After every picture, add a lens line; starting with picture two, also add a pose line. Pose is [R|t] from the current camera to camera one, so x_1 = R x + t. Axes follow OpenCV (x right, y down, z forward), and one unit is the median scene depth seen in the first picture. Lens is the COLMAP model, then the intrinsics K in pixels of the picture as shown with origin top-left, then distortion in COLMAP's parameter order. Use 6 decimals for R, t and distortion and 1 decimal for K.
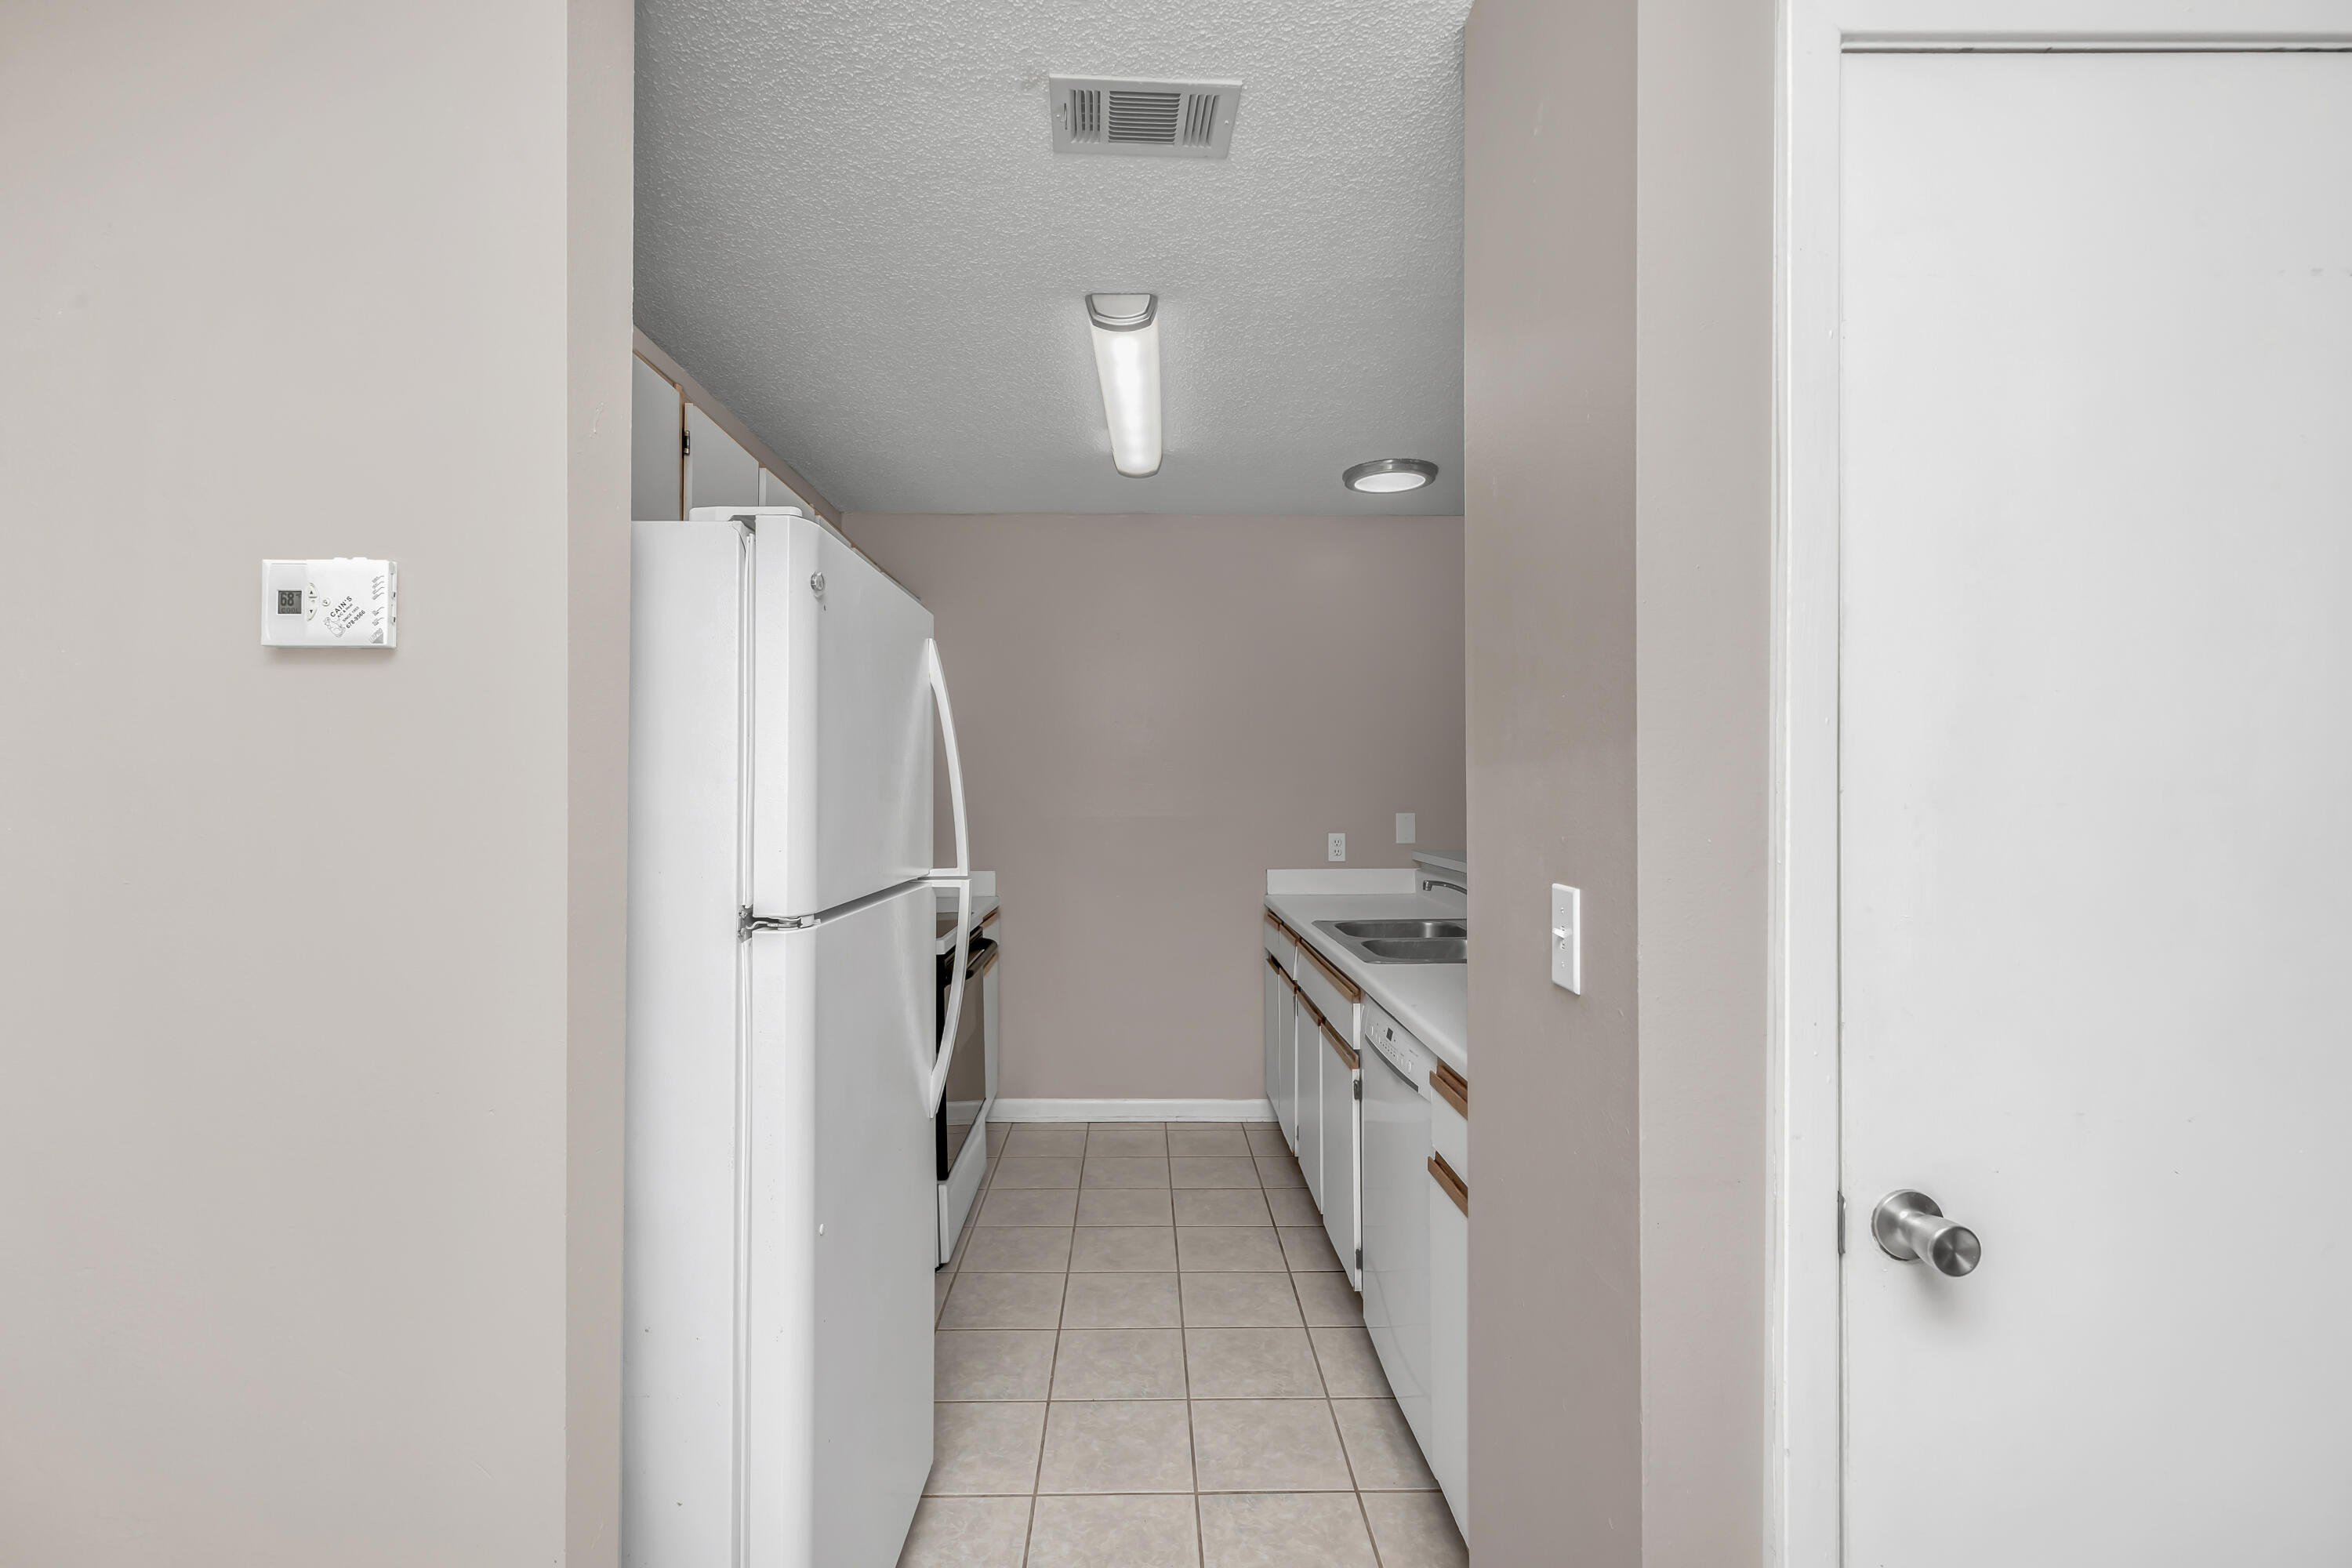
lens RADIAL K [[1076.1, 0, 1176.0], [0, 1076.1, 784.0], [0, 0, 1]] dist [0.001976, 0.000336]
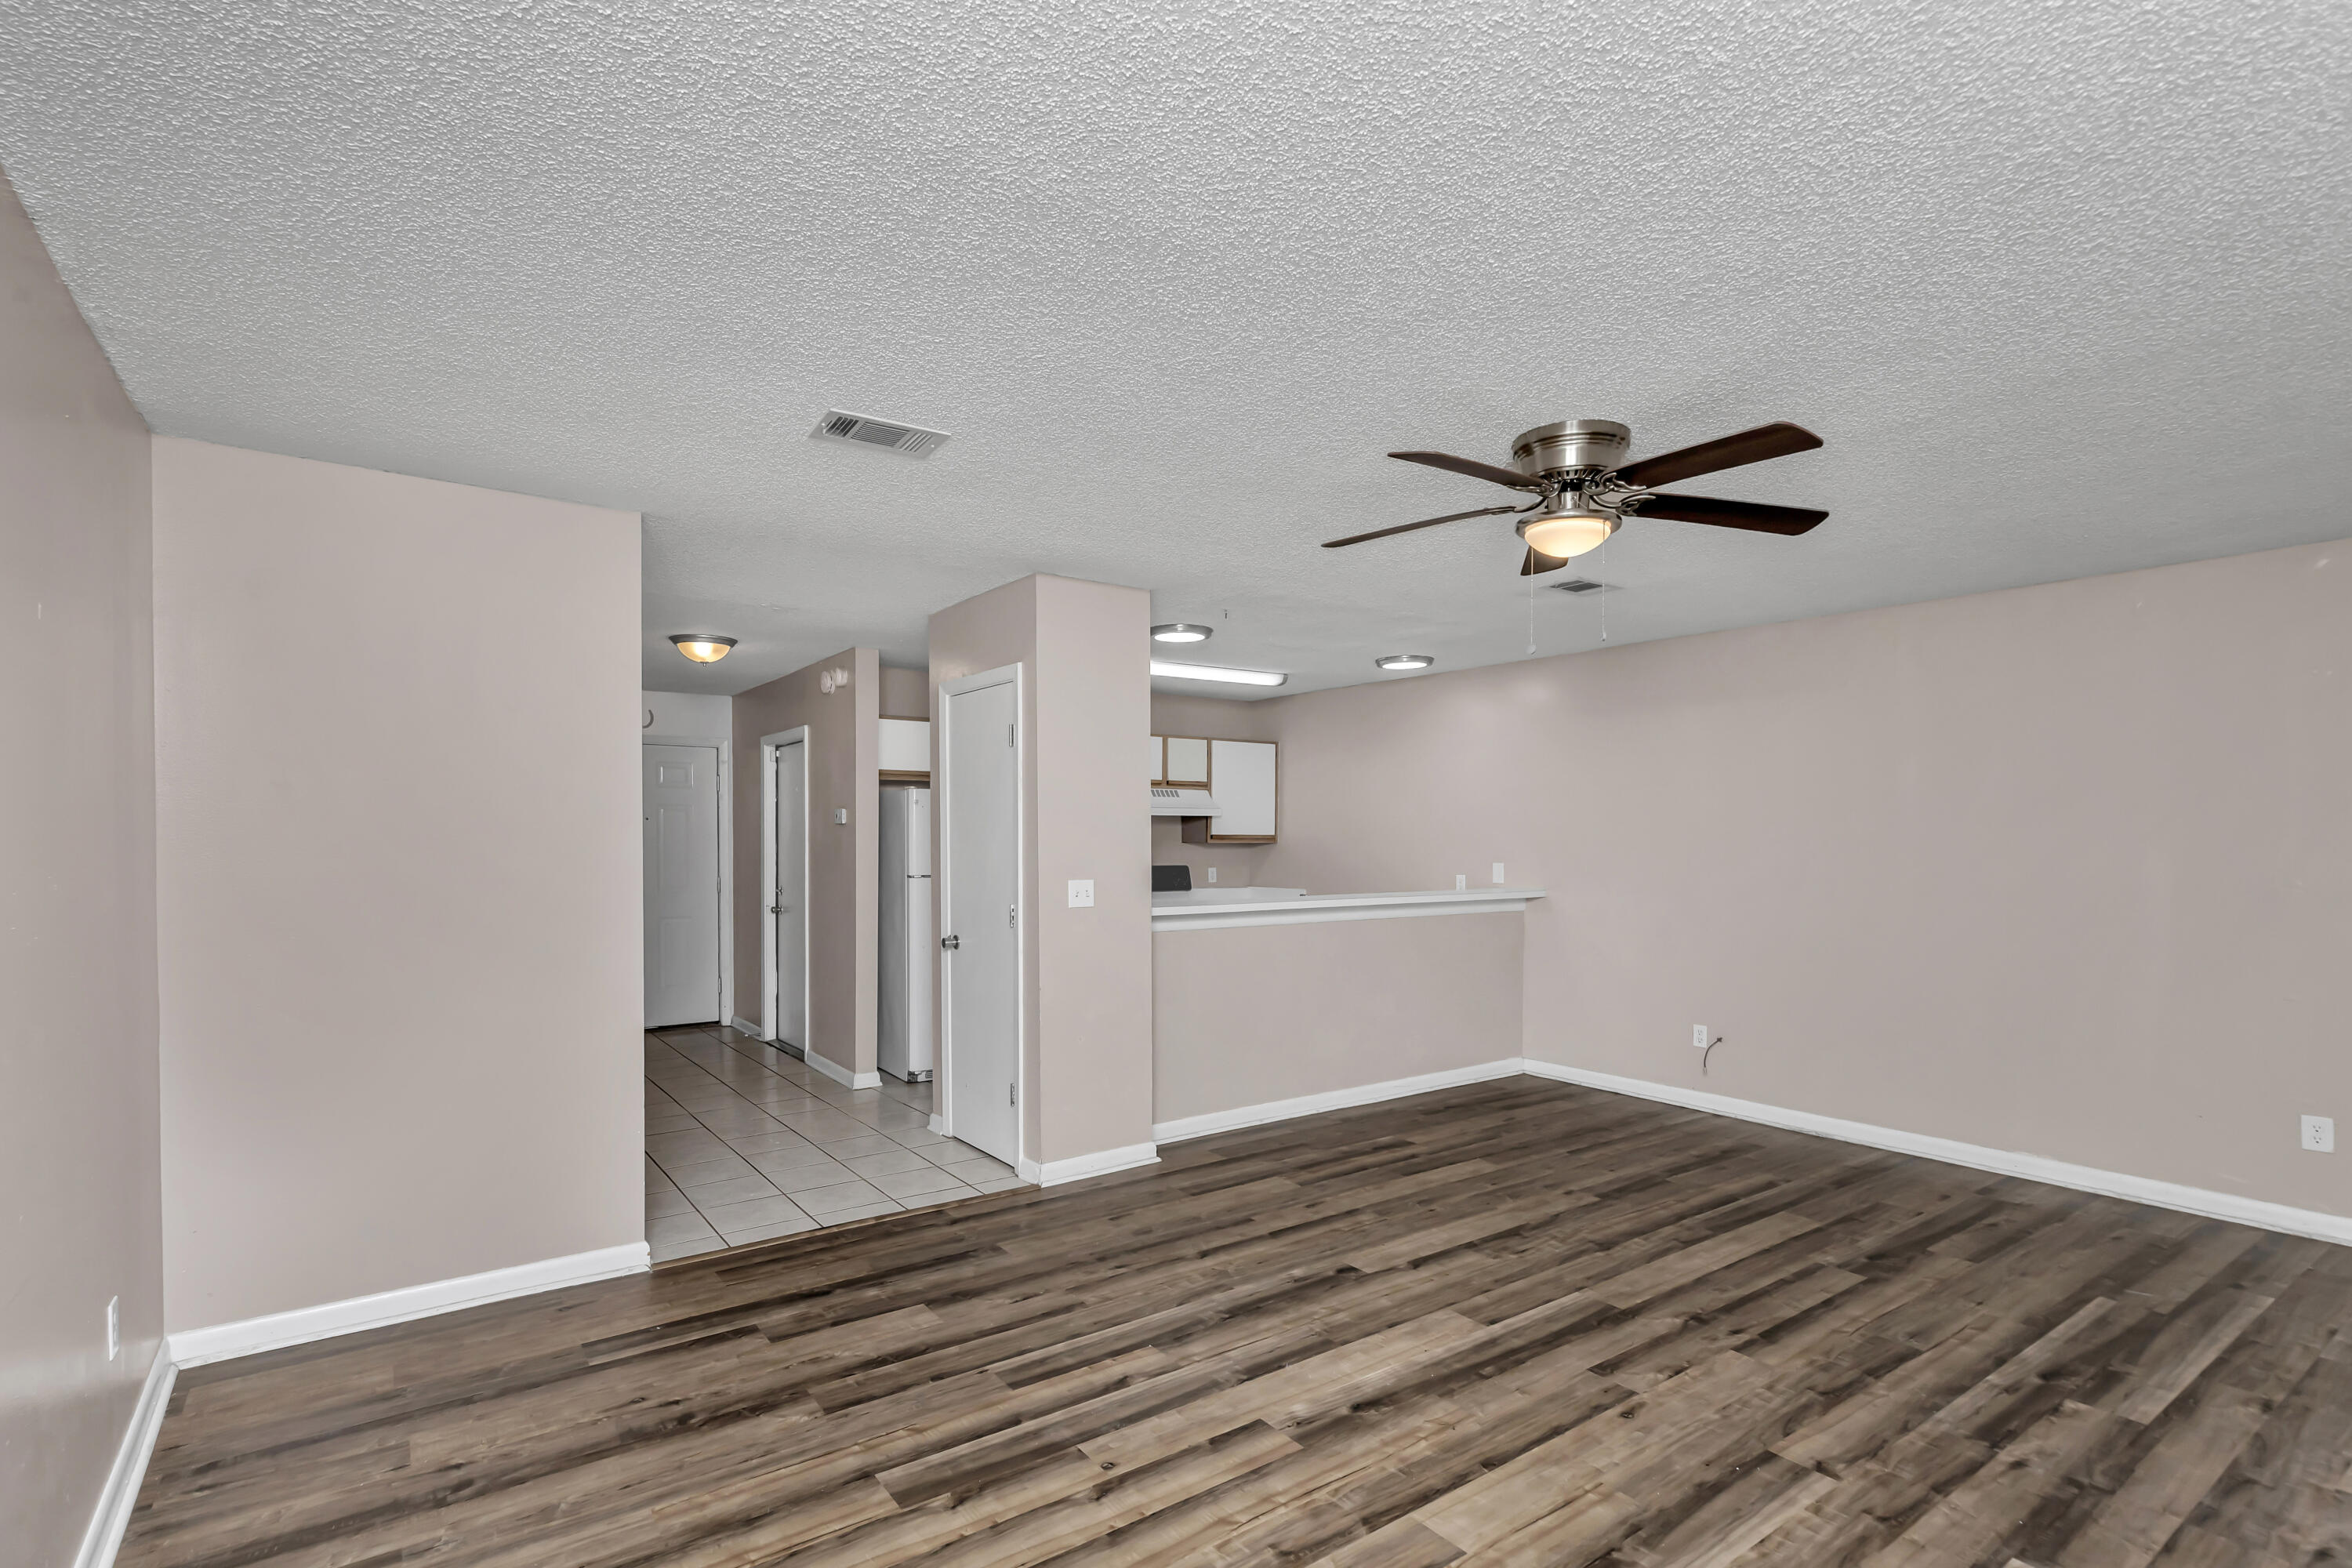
lens RADIAL K [[1111.0, 0, 1167.2], [0, 1111.0, 846.7], [0, 0, 1]] dist [0.002170, 0.000241]
pose [[0.562337, 0.005051, -0.826893, 1.674579], [-0.003052, 0.999987, 0.004033, 0.008779], [0.826903, 0.000256, 0.562345, -0.300256]]
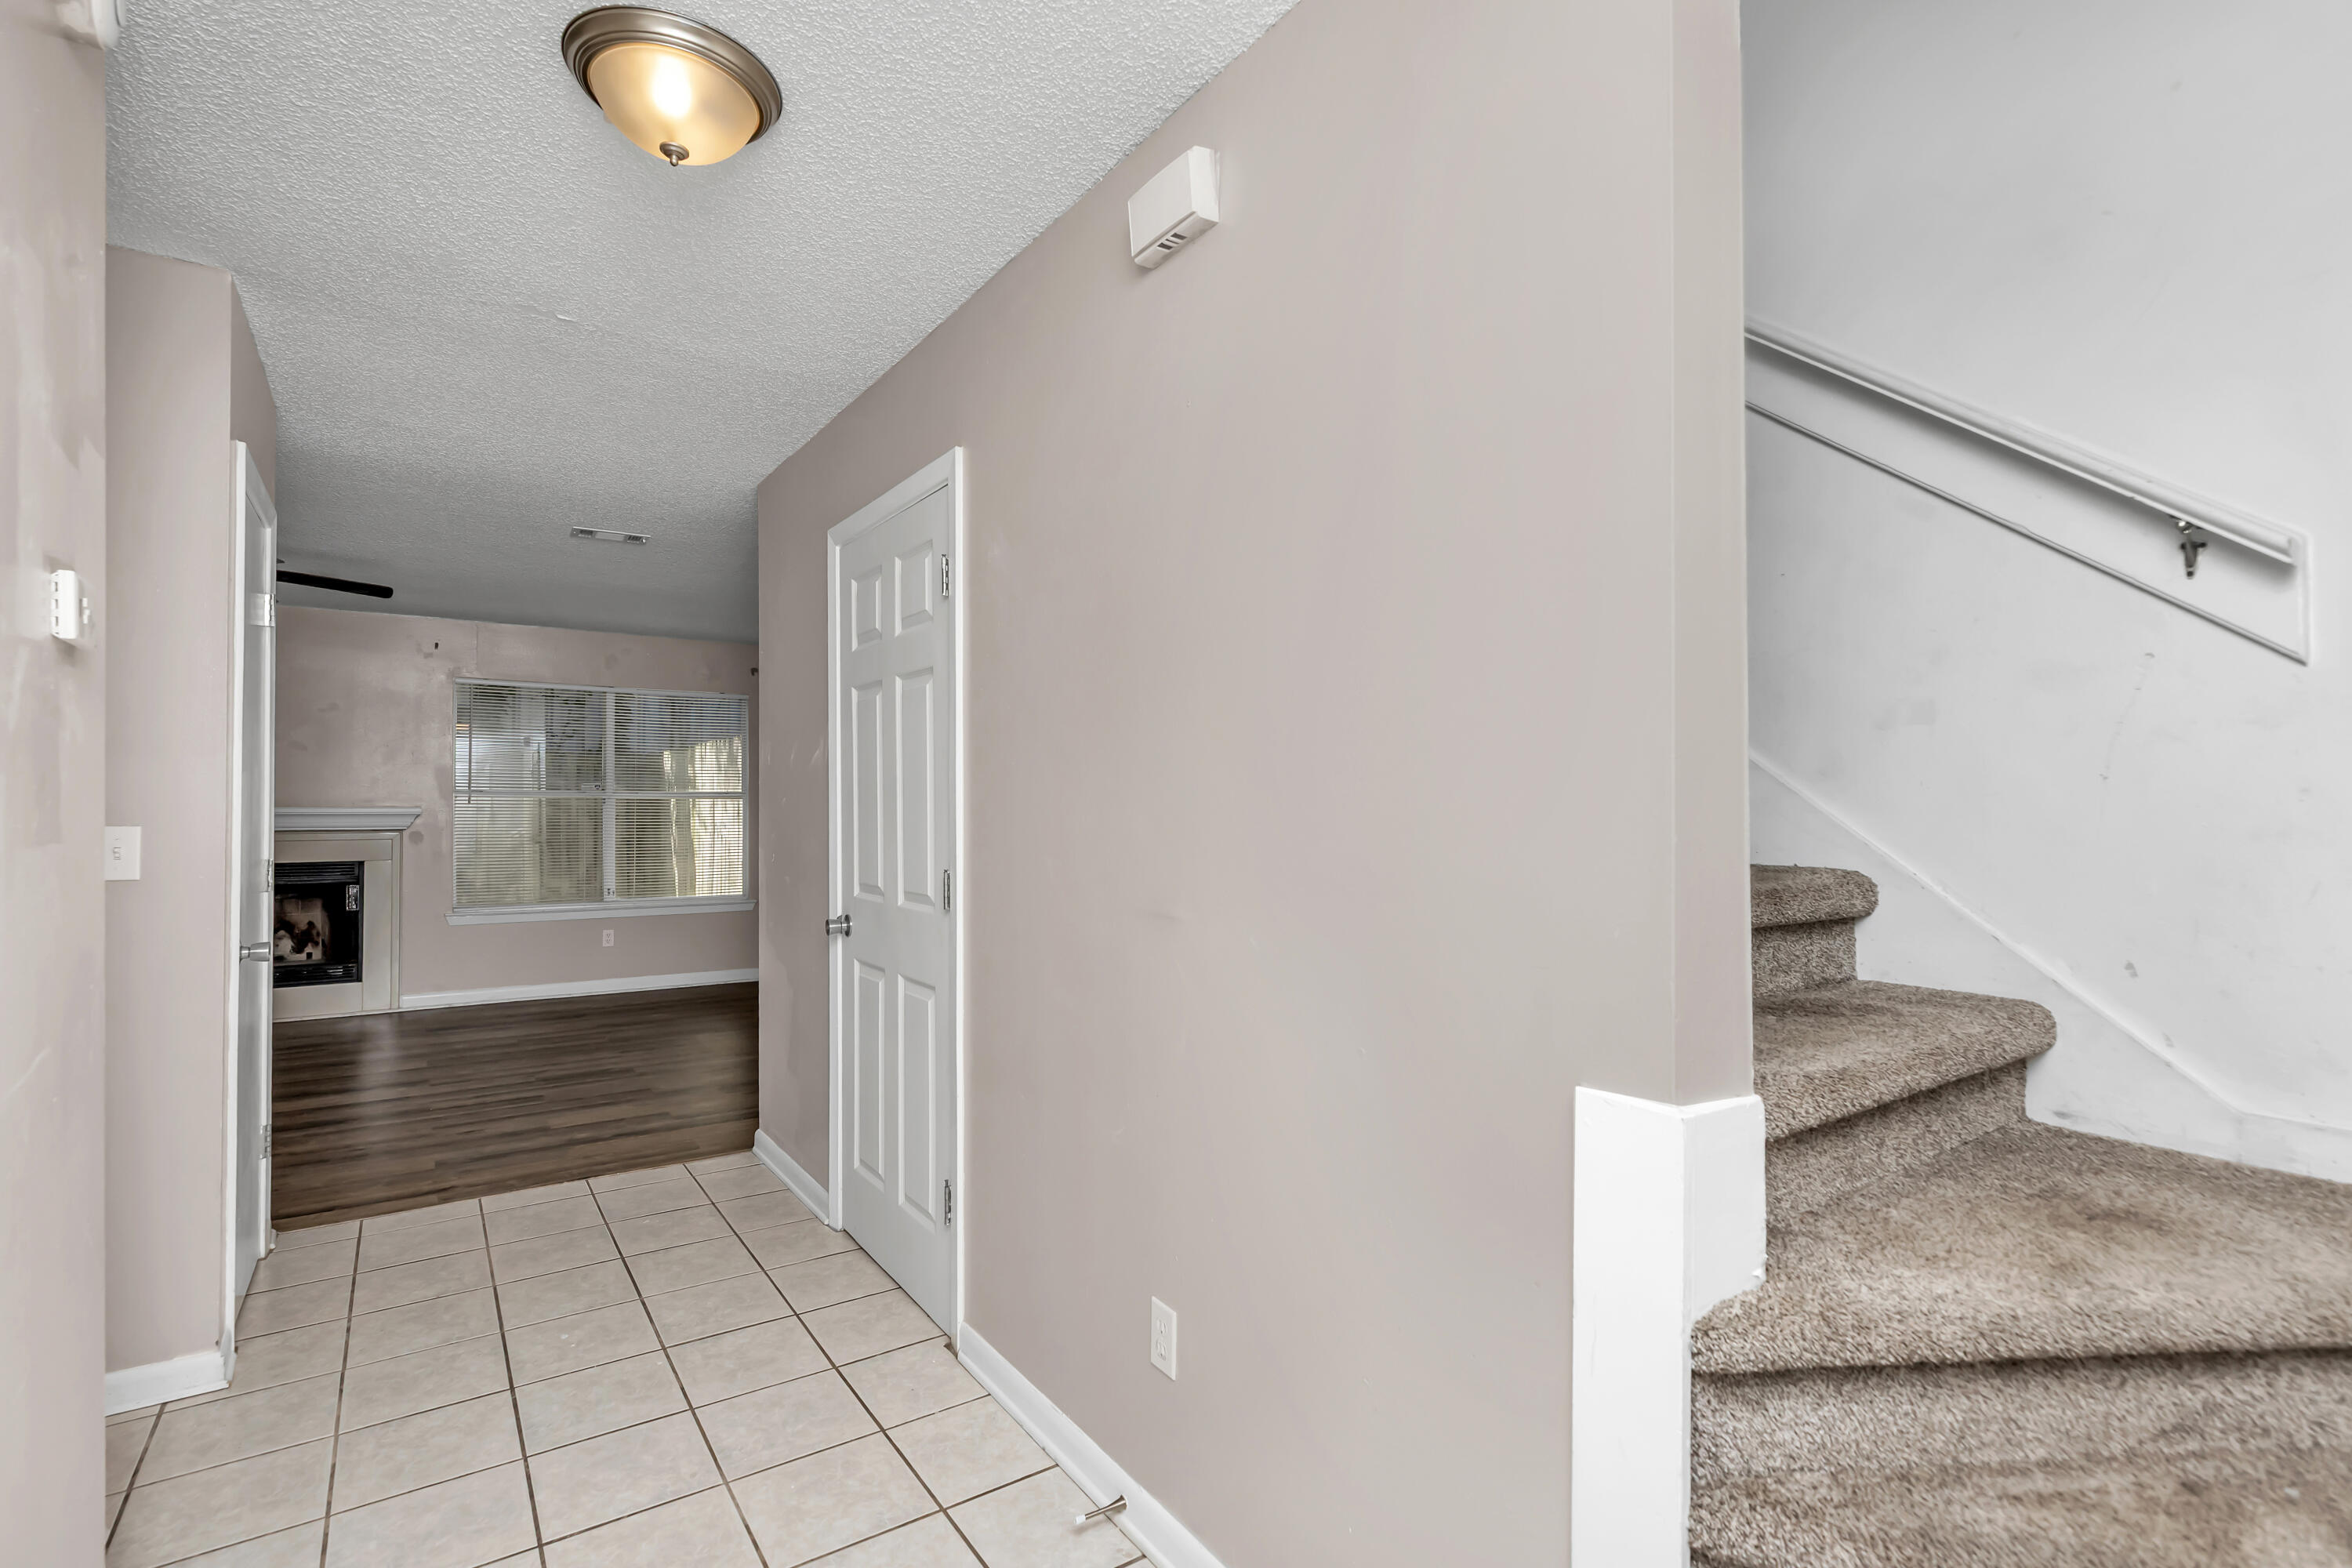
lens RADIAL K [[1100.5, 0, 1175.3], [0, 1100.5, 791.7], [0, 0, 1]] dist [0.001690, 0.000287]
pose [[-0.555830, 0.008795, 0.831250, -0.882513], [-0.001115, 0.999935, -0.011326, 0.024028], [-0.831295, -0.007222, -0.555784, 0.208093]]
